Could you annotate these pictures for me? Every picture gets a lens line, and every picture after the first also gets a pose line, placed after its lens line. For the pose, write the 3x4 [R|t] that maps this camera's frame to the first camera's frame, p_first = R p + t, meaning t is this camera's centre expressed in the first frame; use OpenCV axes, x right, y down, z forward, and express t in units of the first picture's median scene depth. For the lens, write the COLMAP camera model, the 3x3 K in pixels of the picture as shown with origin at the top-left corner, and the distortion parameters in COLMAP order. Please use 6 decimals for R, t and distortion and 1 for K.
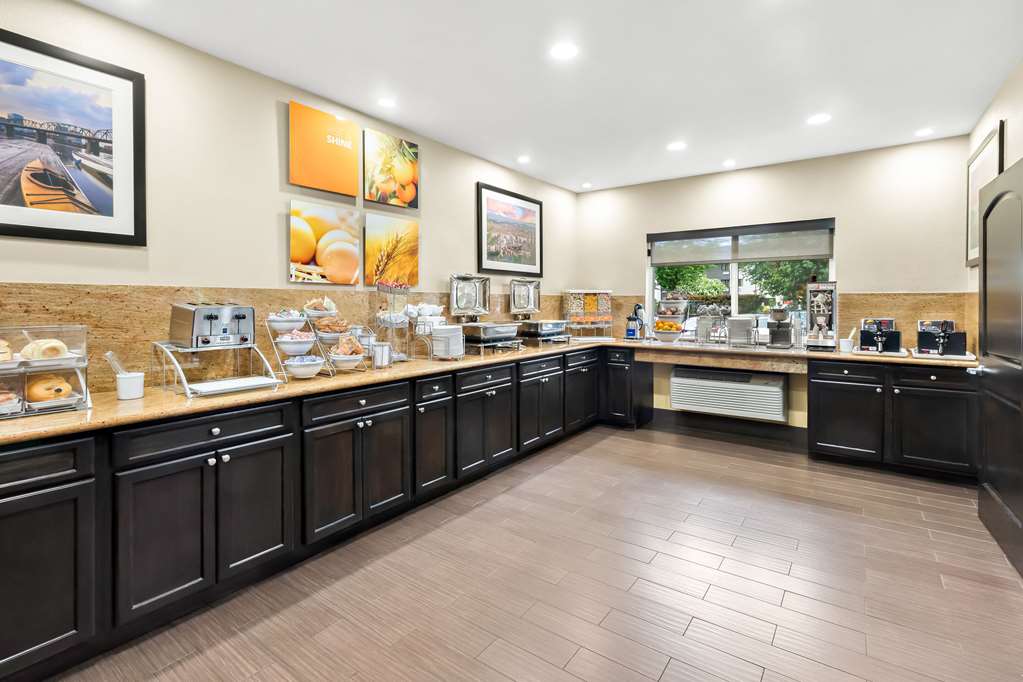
lens RADIAL K [[483.3, 0, 510.6], [0, 483.3, 304.0], [0, 0, 1]] dist [0.022493, 0.000753]
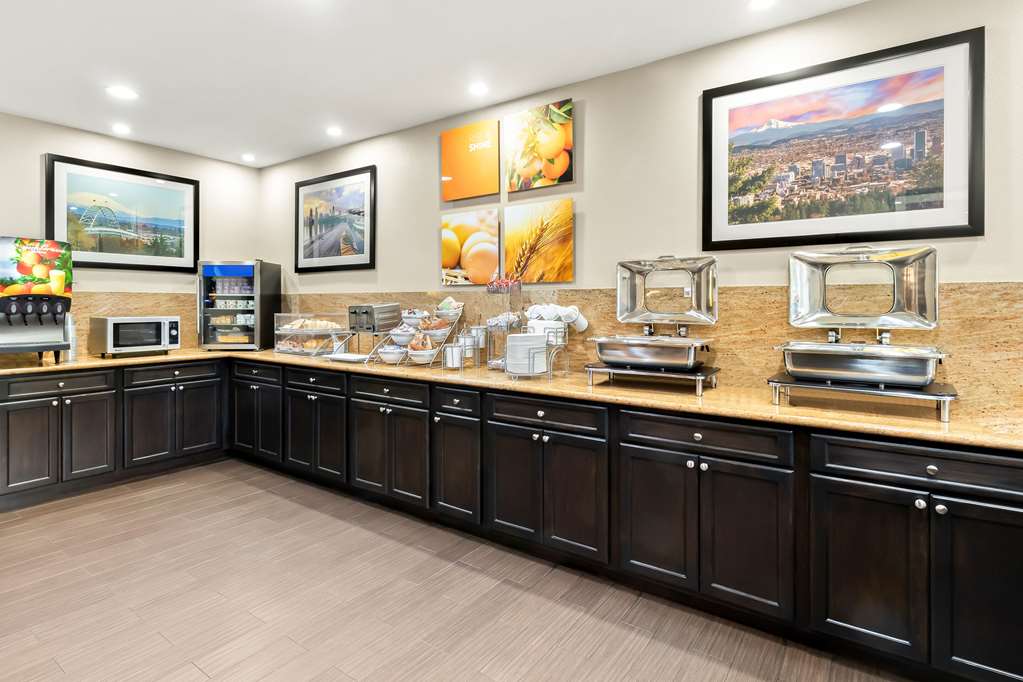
lens RADIAL K [[536.3, 0, 514.4], [0, 536.3, 305.6], [0, 0, 1]] dist [0.003367, 0.000570]
pose [[0.009524, 0.005342, -0.999940, 0.745517], [-0.004217, 0.999977, 0.005302, -0.003085], [0.999946, 0.004166, 0.009546, 1.015996]]
